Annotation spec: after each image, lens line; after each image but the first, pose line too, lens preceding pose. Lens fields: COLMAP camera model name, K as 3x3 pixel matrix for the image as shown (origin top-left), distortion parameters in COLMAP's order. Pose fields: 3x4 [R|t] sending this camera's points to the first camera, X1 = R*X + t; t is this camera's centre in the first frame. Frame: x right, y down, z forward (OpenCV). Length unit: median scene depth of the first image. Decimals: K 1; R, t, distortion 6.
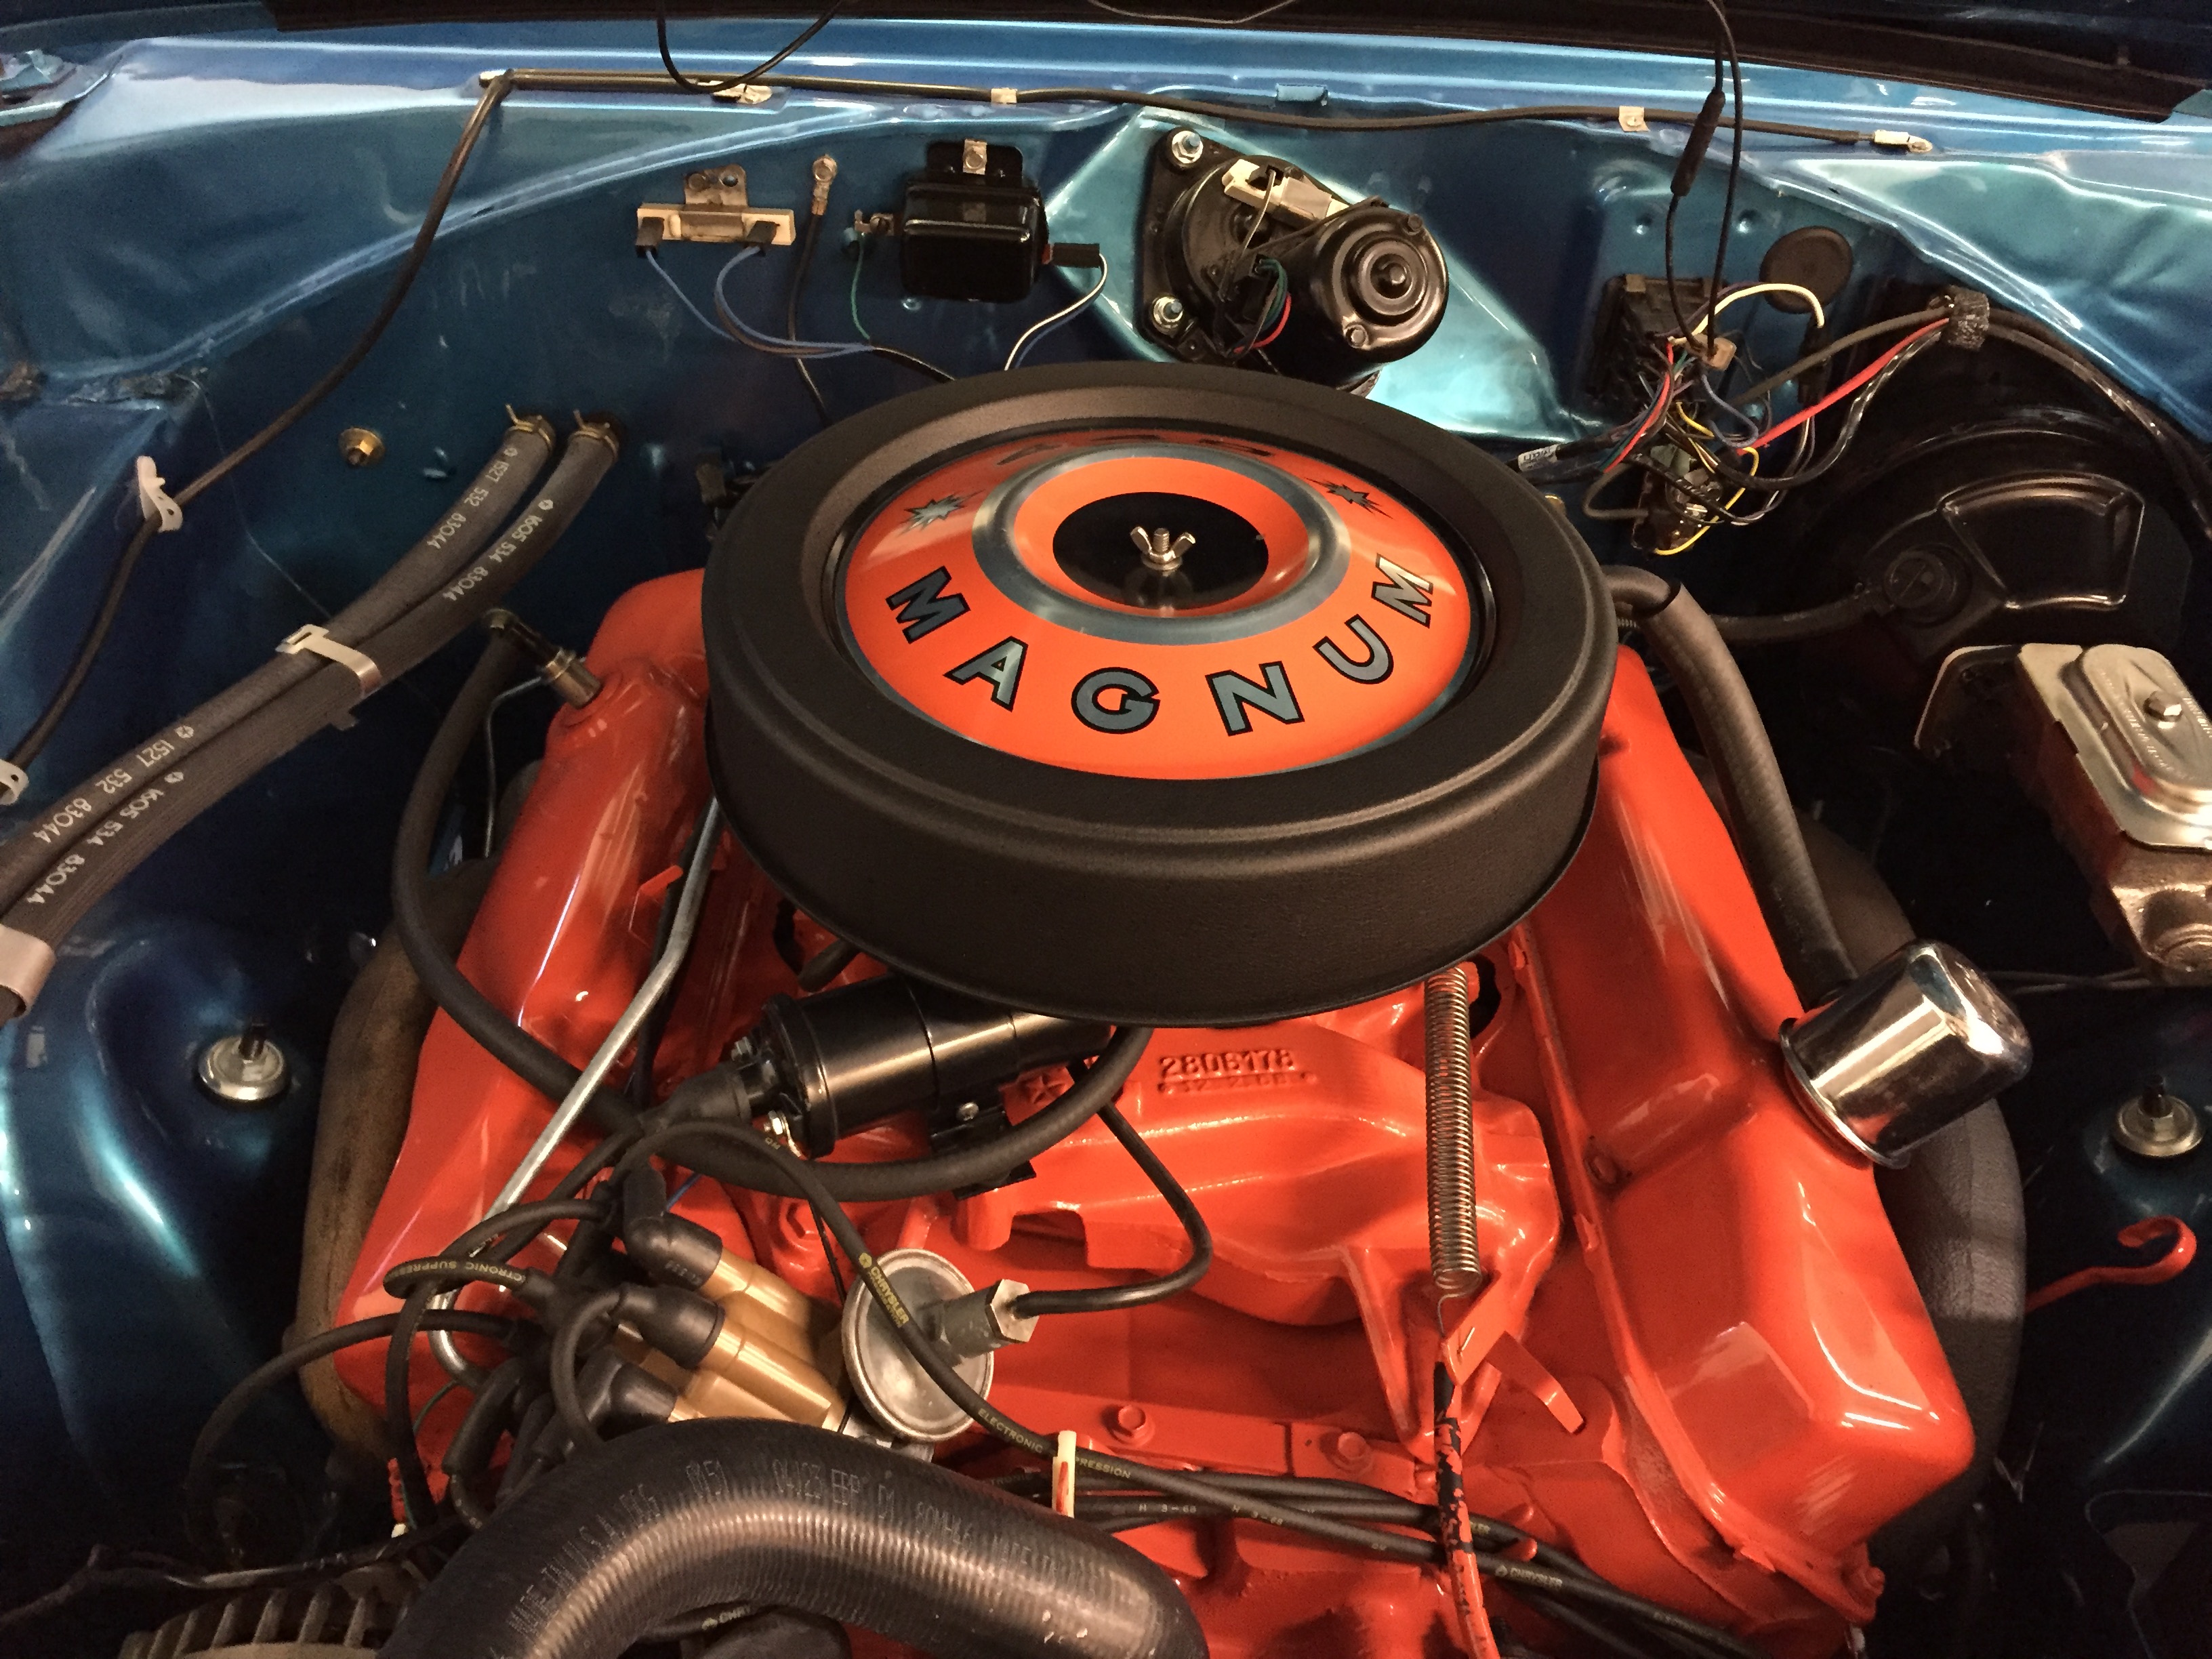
lens RADIAL K [[1892.2, 0, 1115.7], [0, 1892.2, 817.9], [0, 0, 1]] dist [0.079850, -0.104322]
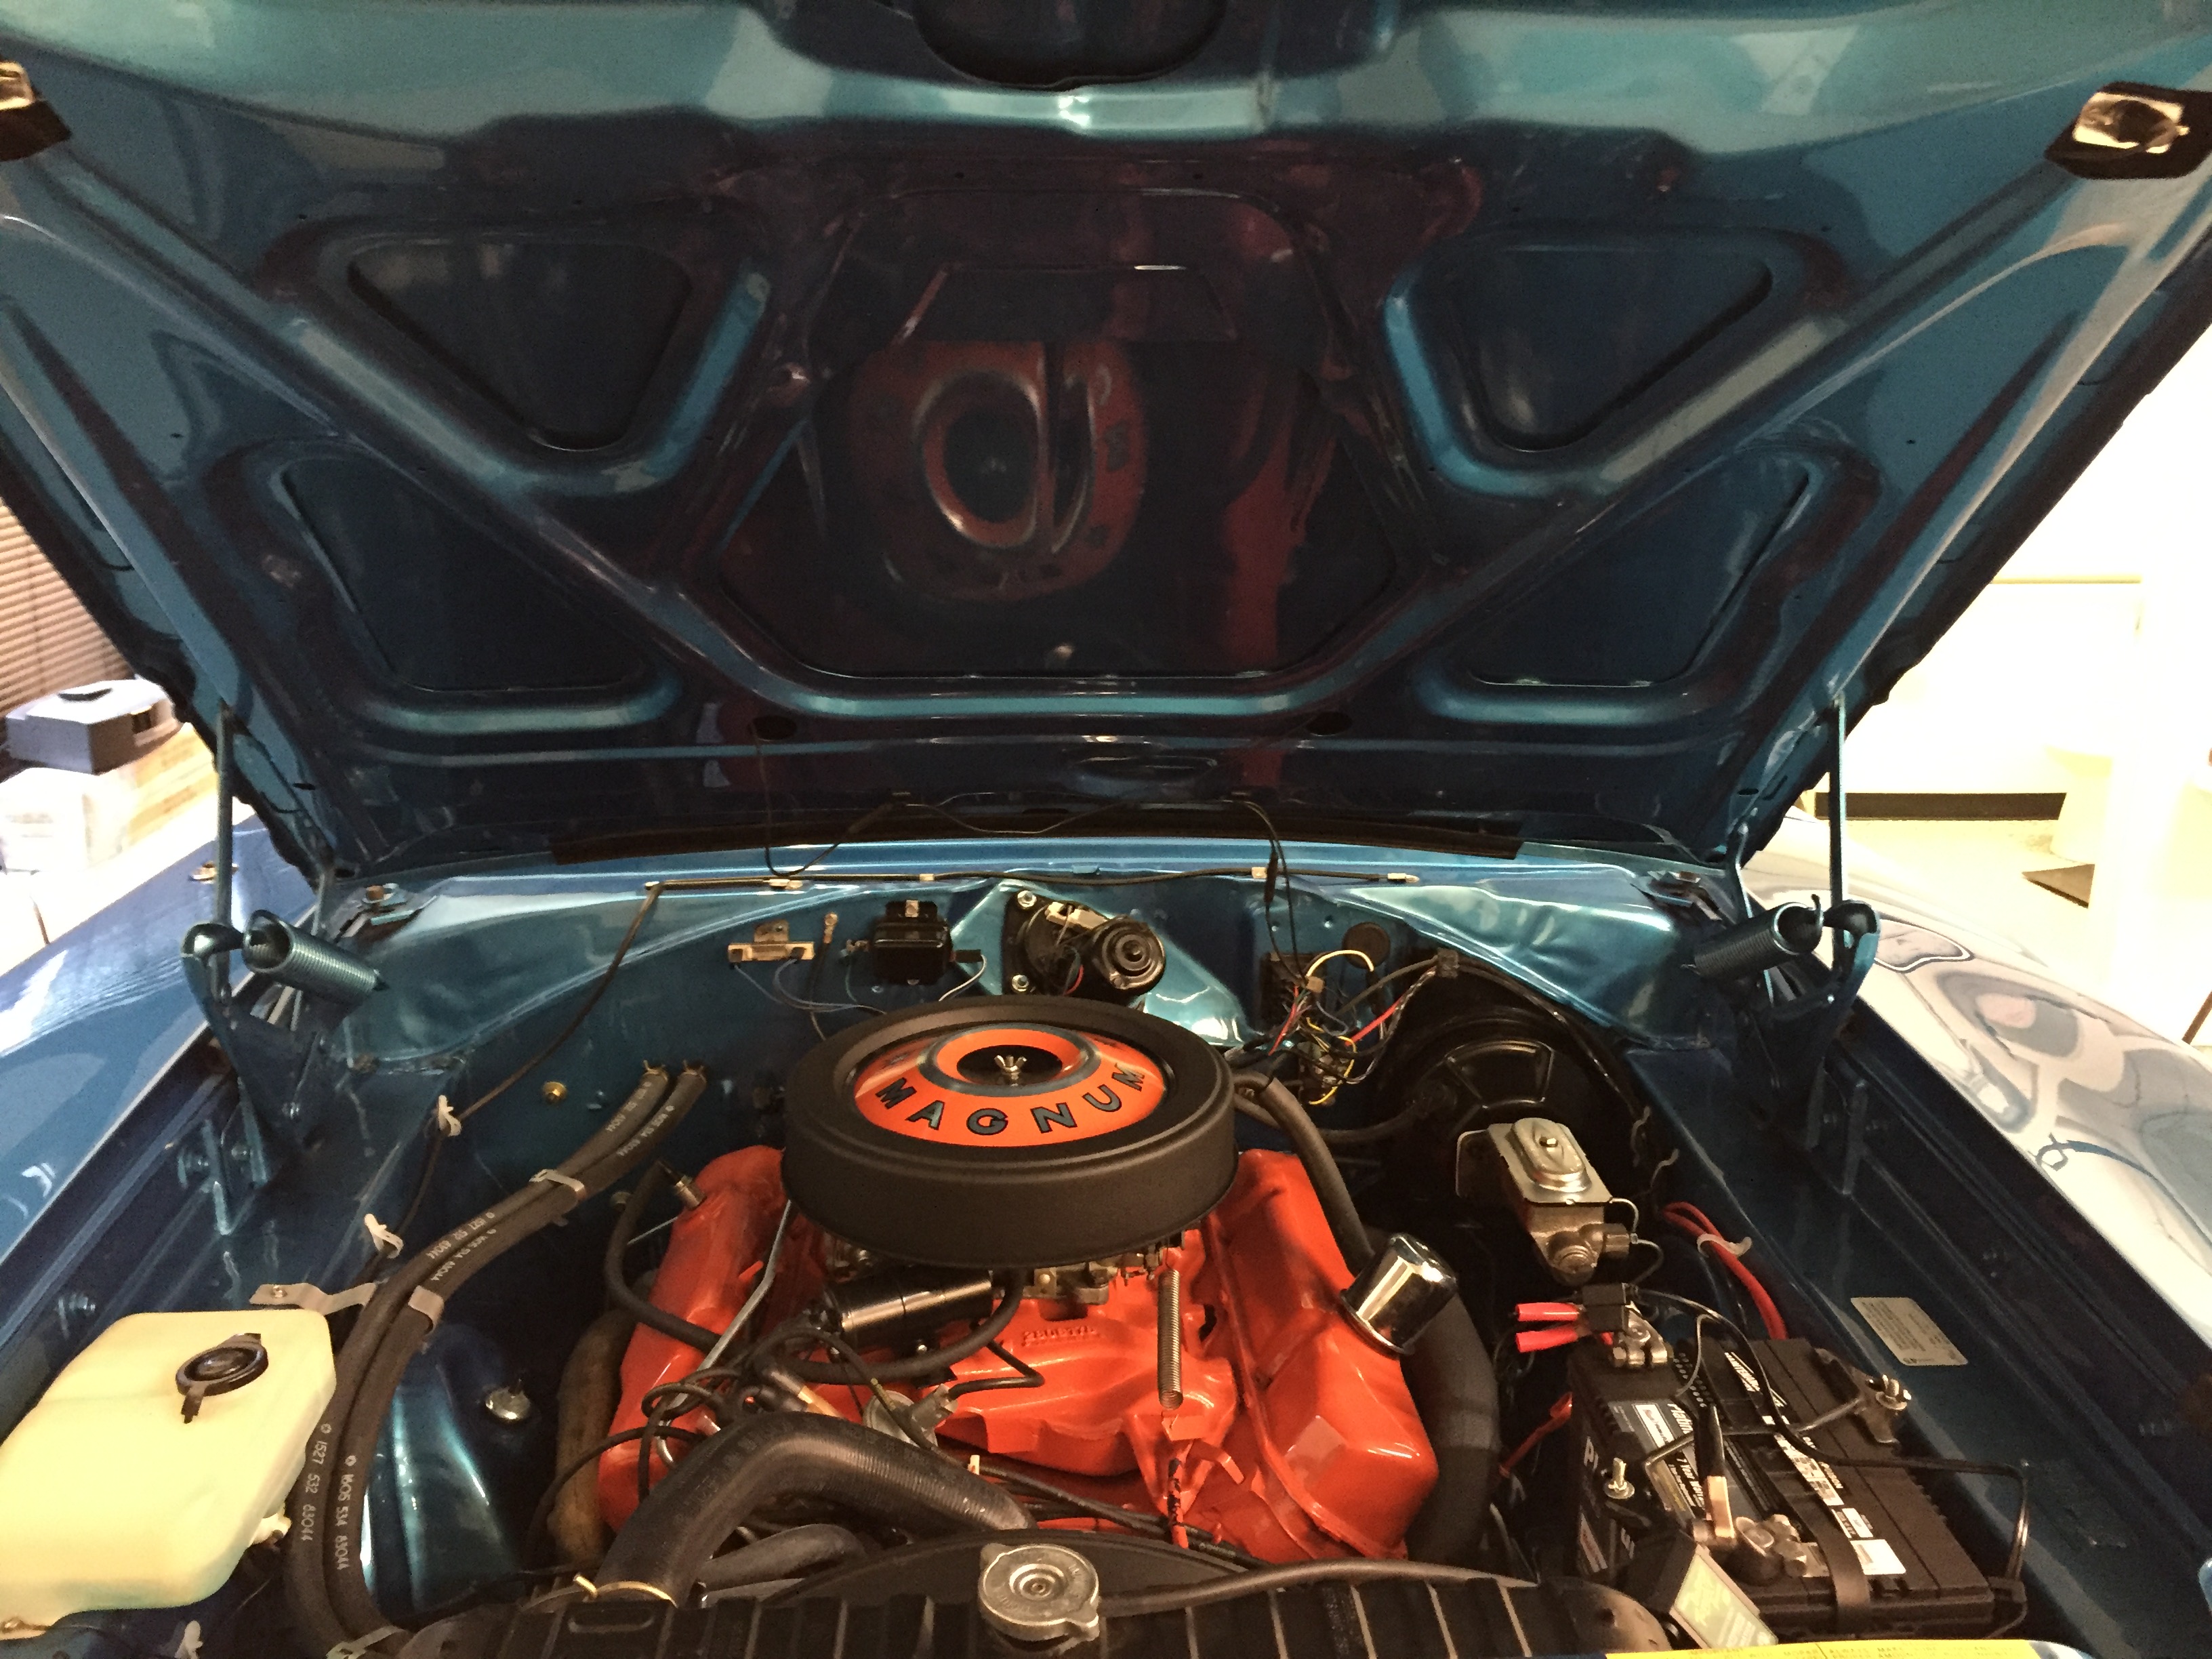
lens RADIAL K [[1892.2, 0, 1105.9], [0, 1892.2, 823.1], [0, 0, 1]] dist [0.079850, -0.104322]
pose [[0.997649, -0.051058, 0.045720, 0.035923], [0.065306, 0.910589, -0.408122, 0.352877], [-0.020794, 0.410148, 0.911782, -0.742752]]
